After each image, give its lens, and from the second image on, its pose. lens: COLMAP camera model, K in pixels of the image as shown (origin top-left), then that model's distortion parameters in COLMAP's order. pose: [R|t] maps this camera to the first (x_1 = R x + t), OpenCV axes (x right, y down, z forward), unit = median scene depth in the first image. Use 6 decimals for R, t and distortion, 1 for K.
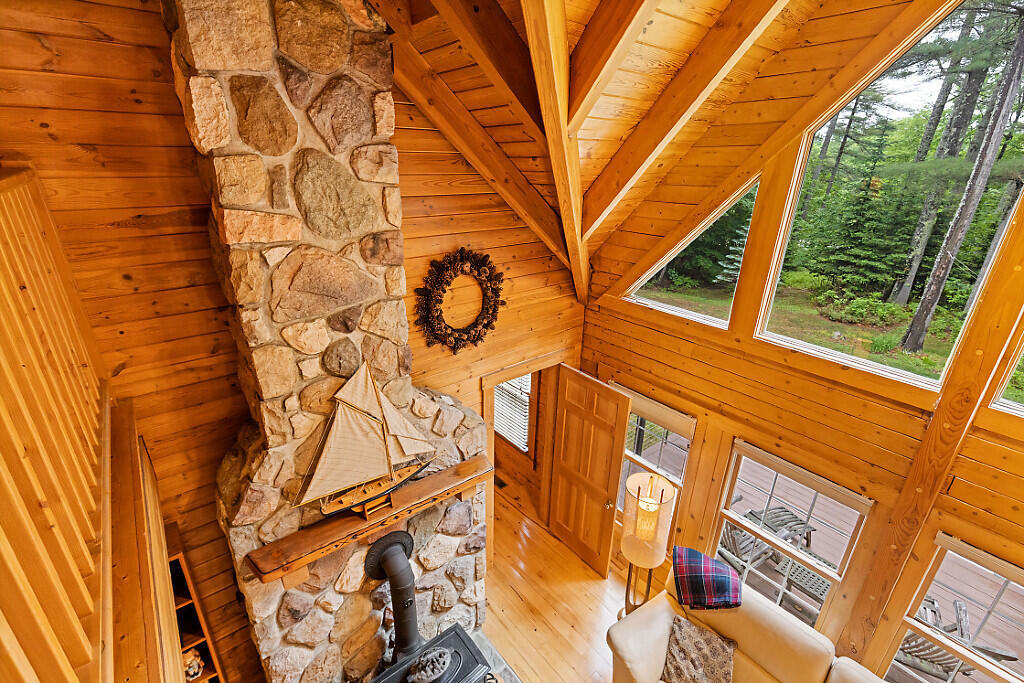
lens RADIAL K [[456.5, 0, 512.0], [0, 456.5, 347.3], [0, 0, 1]] dist [0.001931, -0.000902]
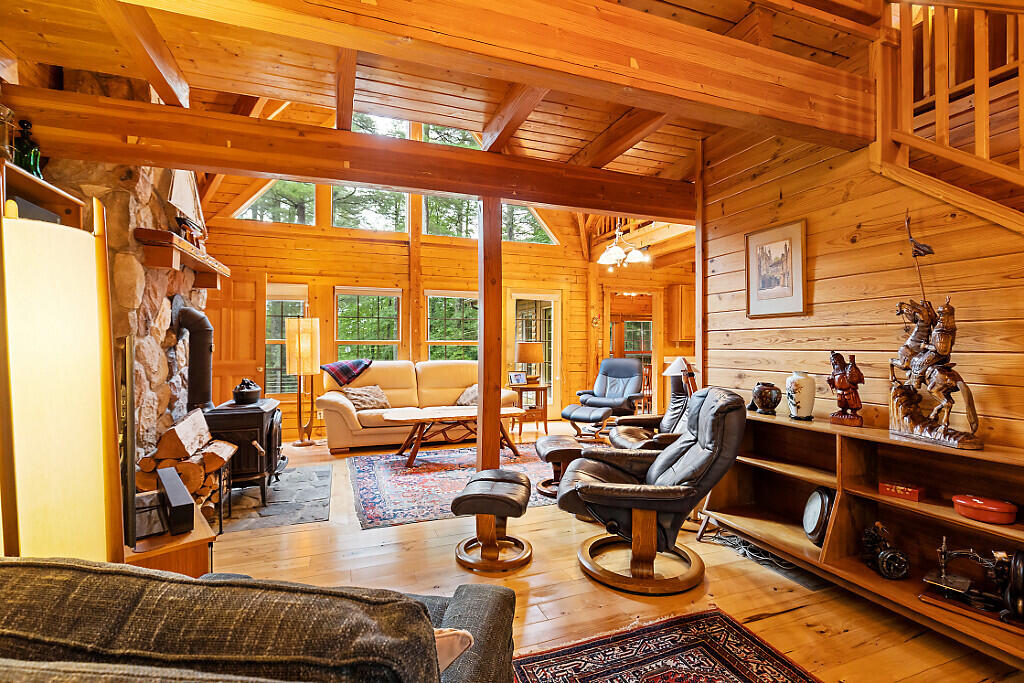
lens RADIAL K [[456.5, 0, 512.0], [0, 456.5, 347.3], [0, 0, 1]] dist [0.001931, -0.000902]
pose [[0.319883, -0.025360, 0.947118, -0.908320], [0.364318, 0.926077, -0.098249, 0.782080], [-0.874613, 0.376480, 0.305476, -0.057869]]
